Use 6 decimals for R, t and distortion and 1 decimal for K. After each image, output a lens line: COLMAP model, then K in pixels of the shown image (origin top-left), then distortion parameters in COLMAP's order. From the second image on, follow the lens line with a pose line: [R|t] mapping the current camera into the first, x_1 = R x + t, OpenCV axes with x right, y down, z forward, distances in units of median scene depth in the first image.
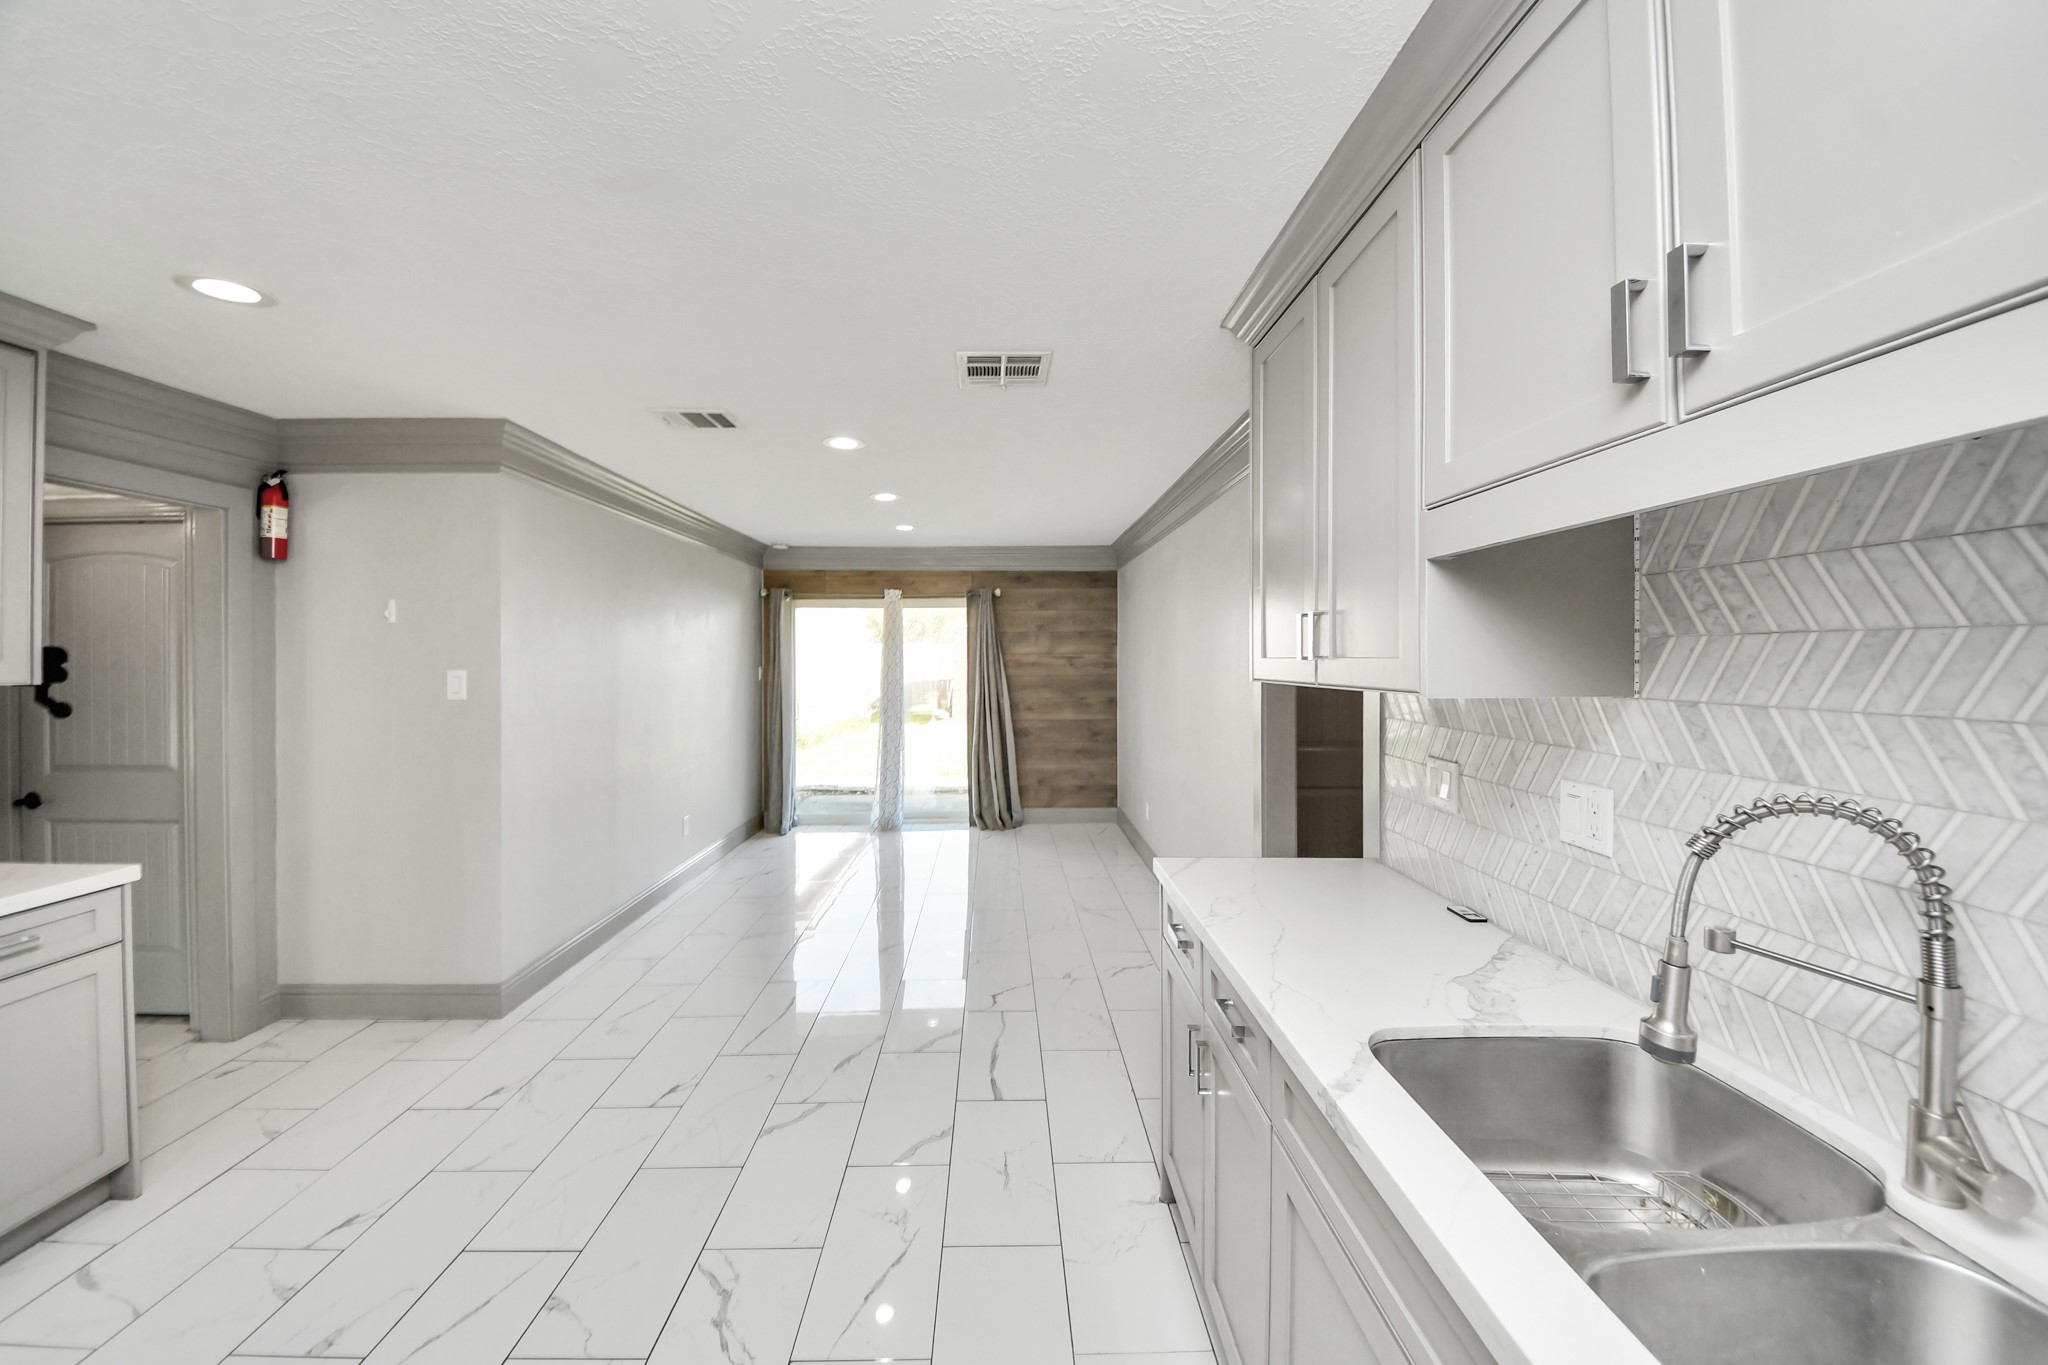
lens RADIAL K [[746.9, 0, 1027.3], [0, 746.9, 650.4], [0, 0, 1]] dist [0.020984, -0.017888]
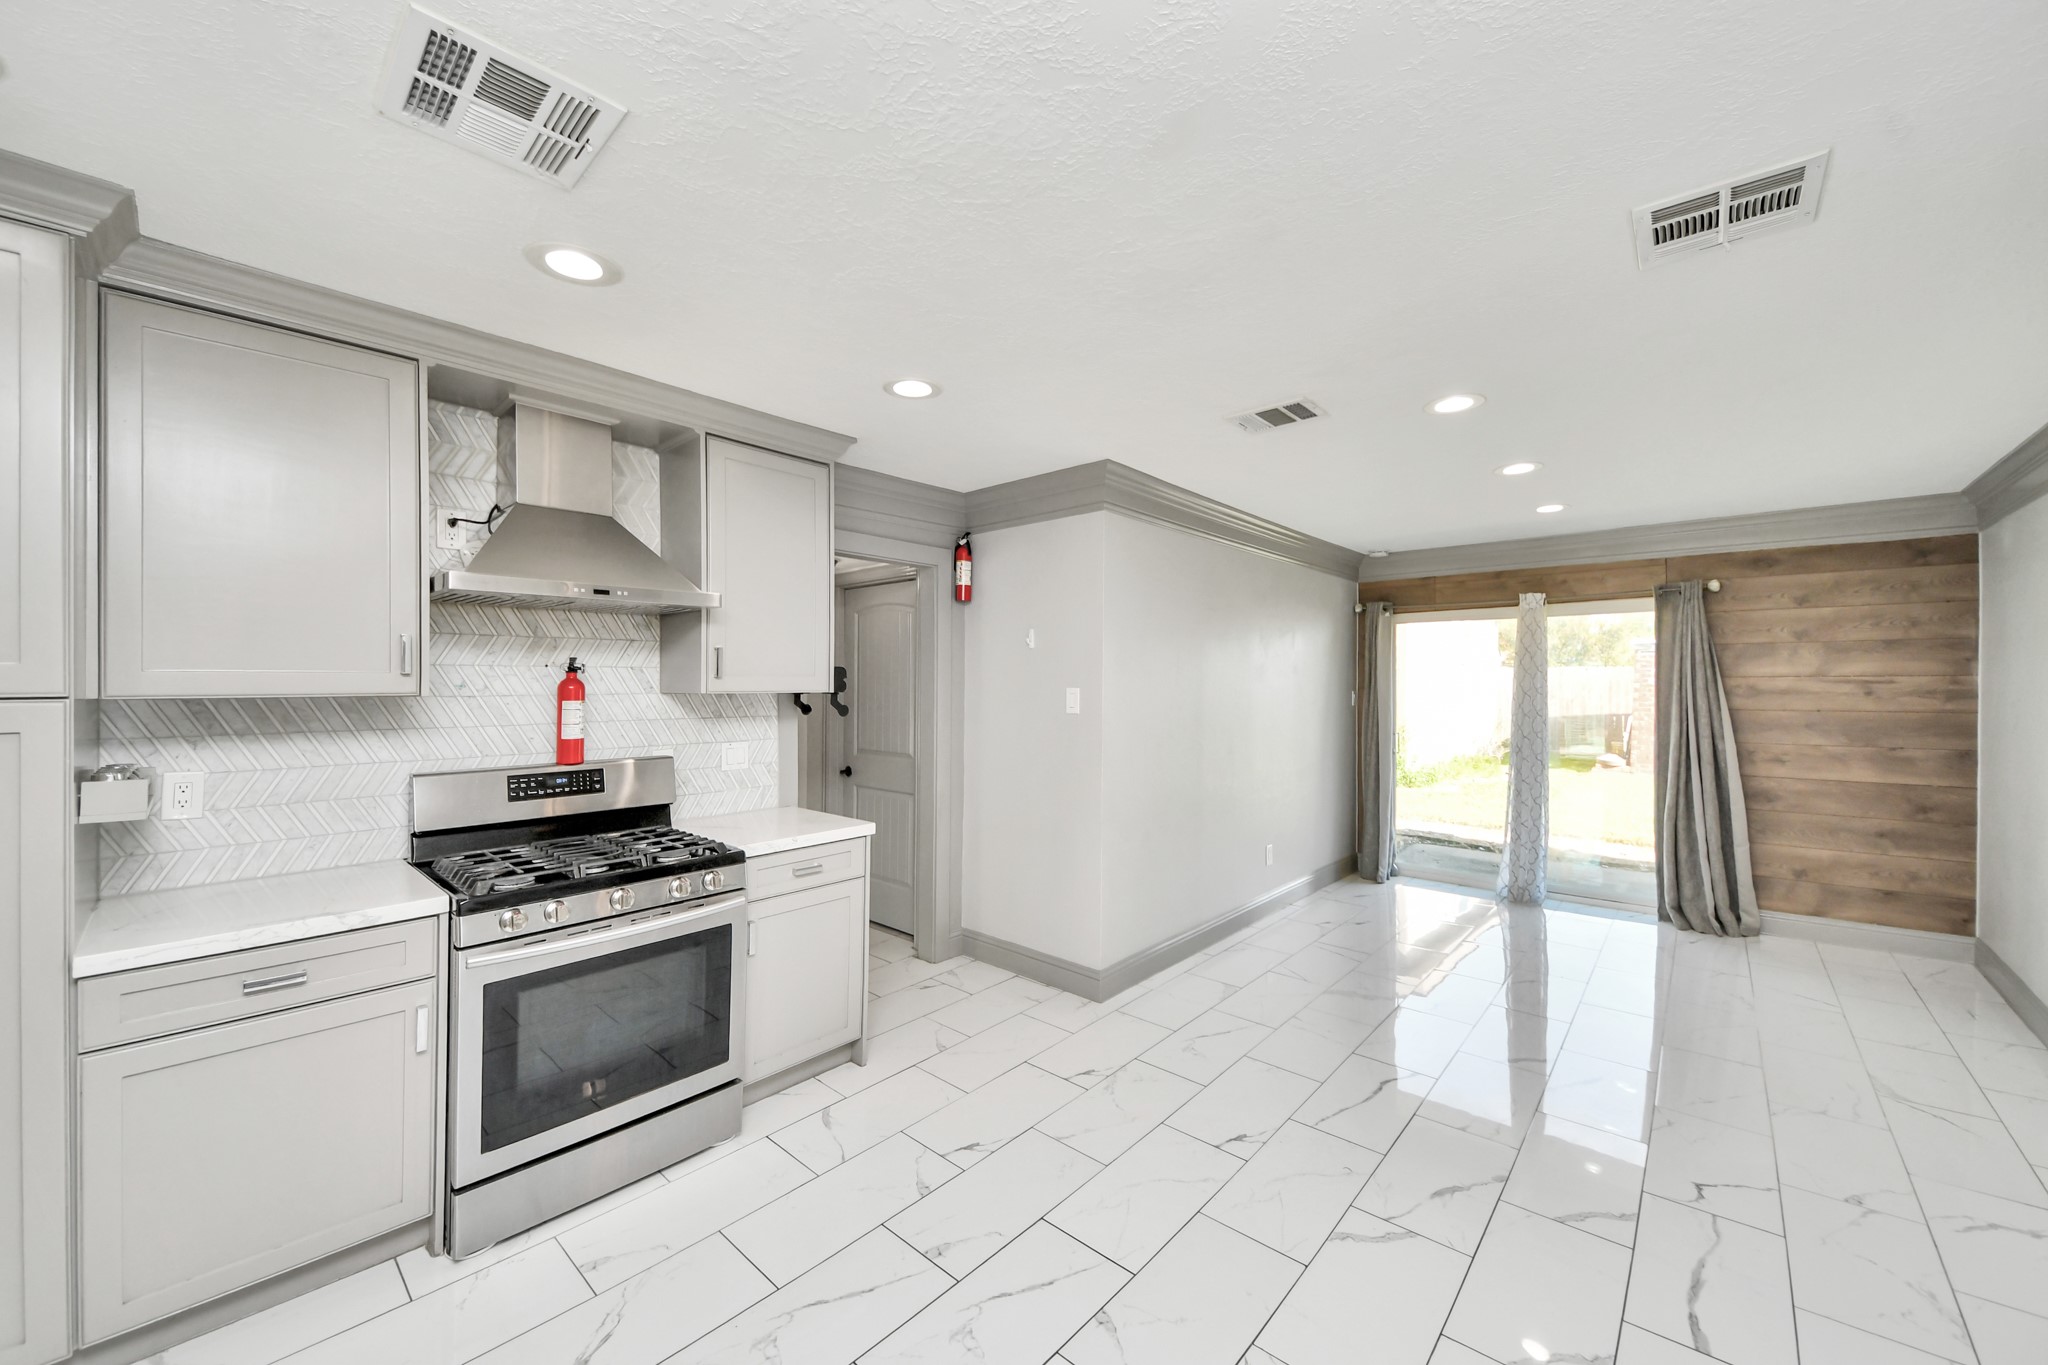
lens RADIAL K [[774.4, 0, 1002.3], [0, 774.4, 682.9], [0, 0, 1]] dist [0.009604, -0.012161]
pose [[0.709374, 0.004400, -0.704818, -0.002218], [0.000575, 0.999977, 0.006822, 0.005711], [0.704832, -0.005245, 0.709355, 0.043713]]
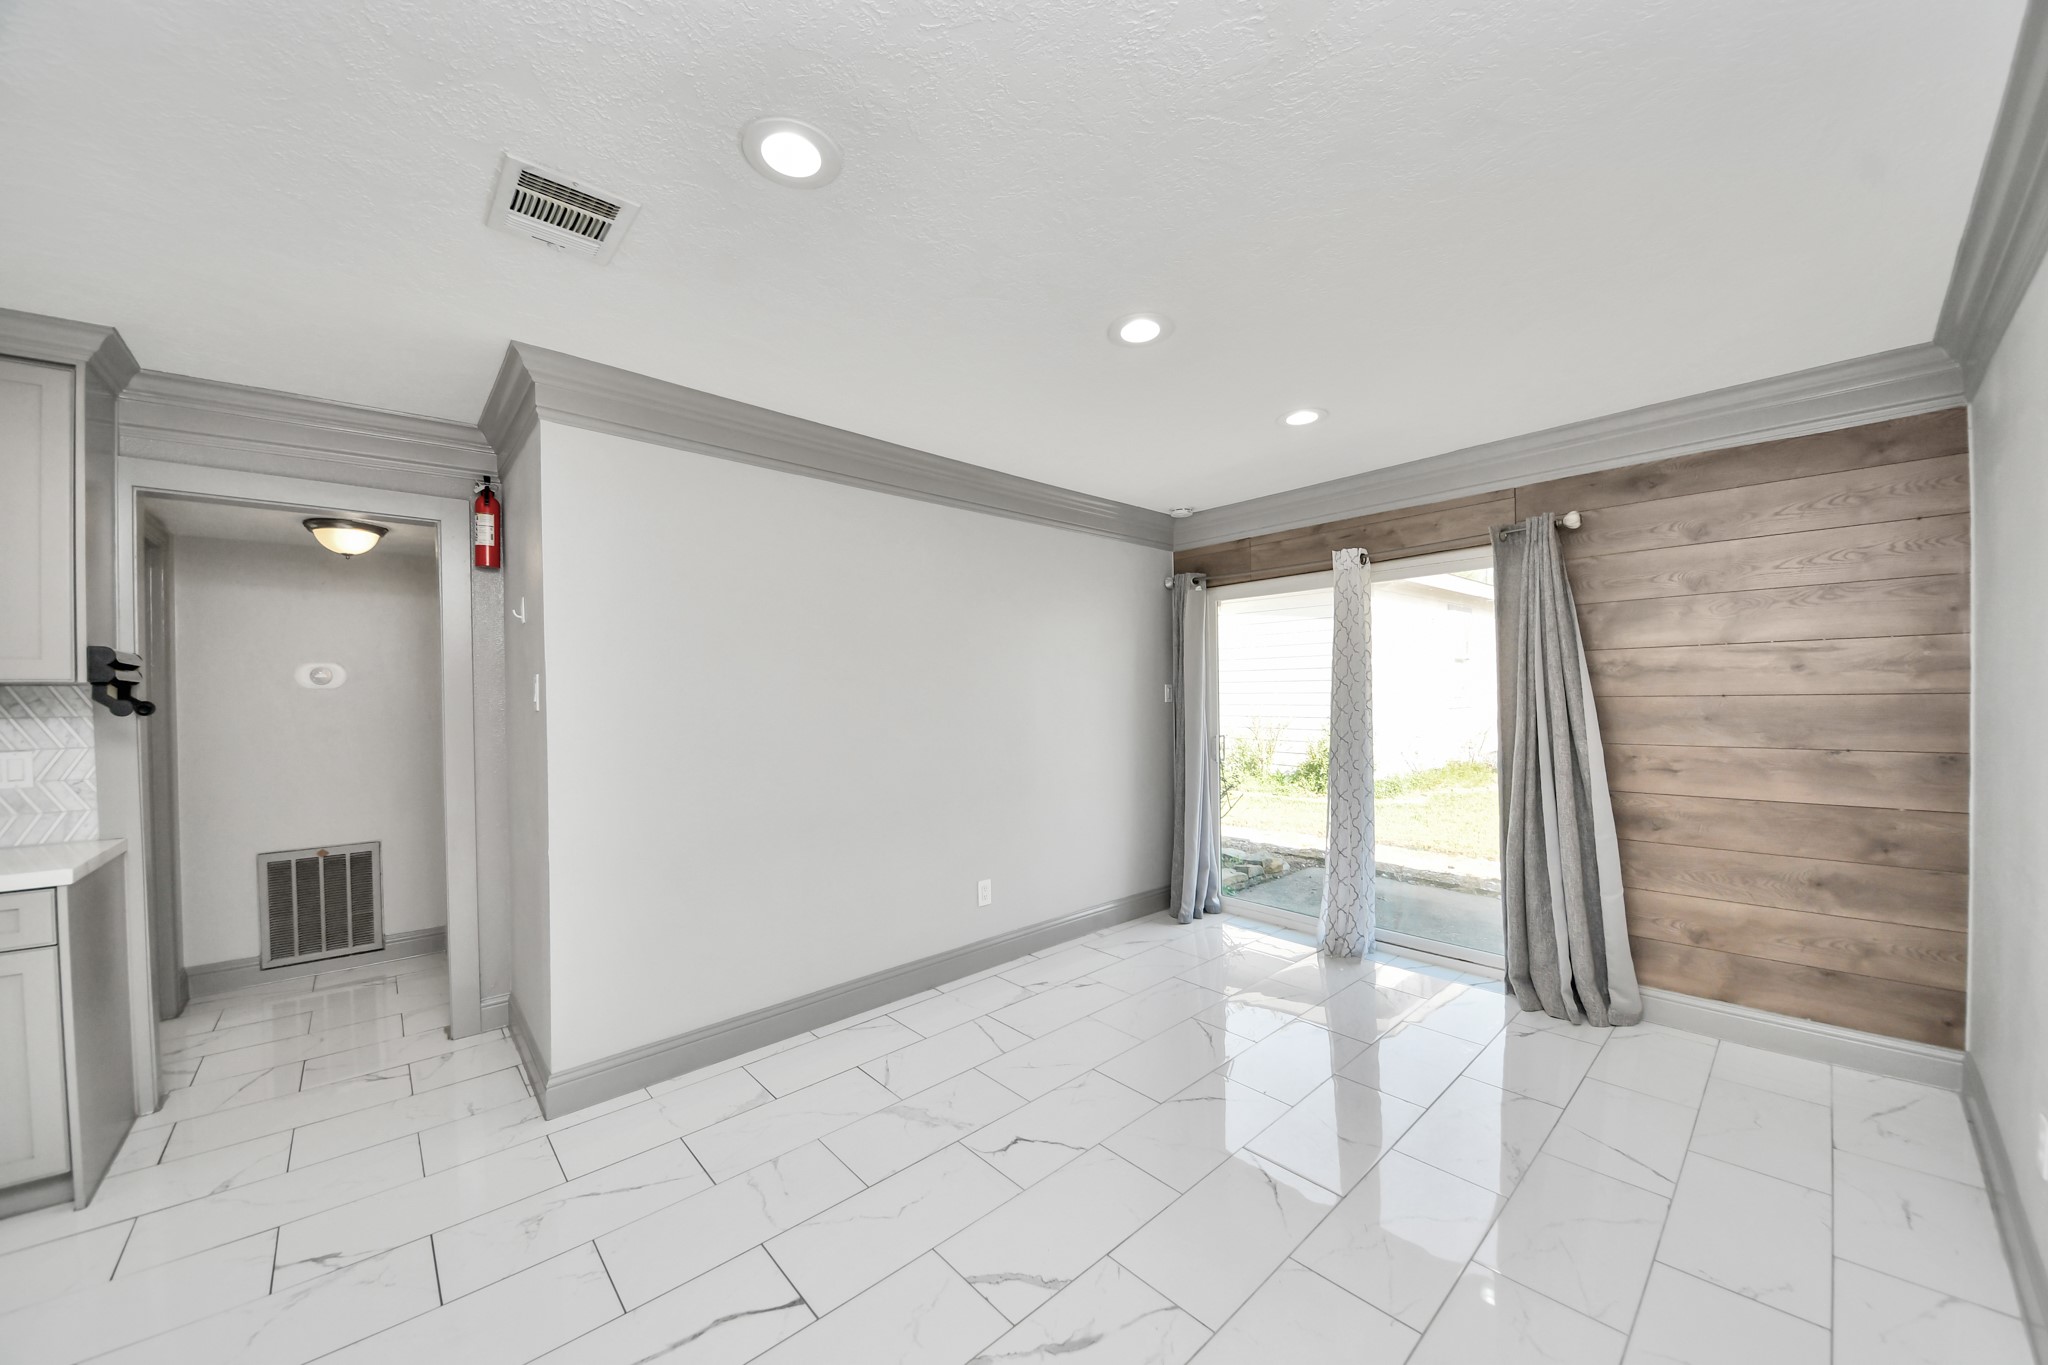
lens RADIAL K [[742.3, 0, 1009.4], [0, 742.3, 701.3], [0, 0, 1]] dist [0.025580, -0.017148]
pose [[0.634604, -0.000493, -0.772837, 0.102893], [0.017911, 0.999741, 0.014070, 0.024697], [0.772630, -0.022771, 0.634448, 0.422090]]
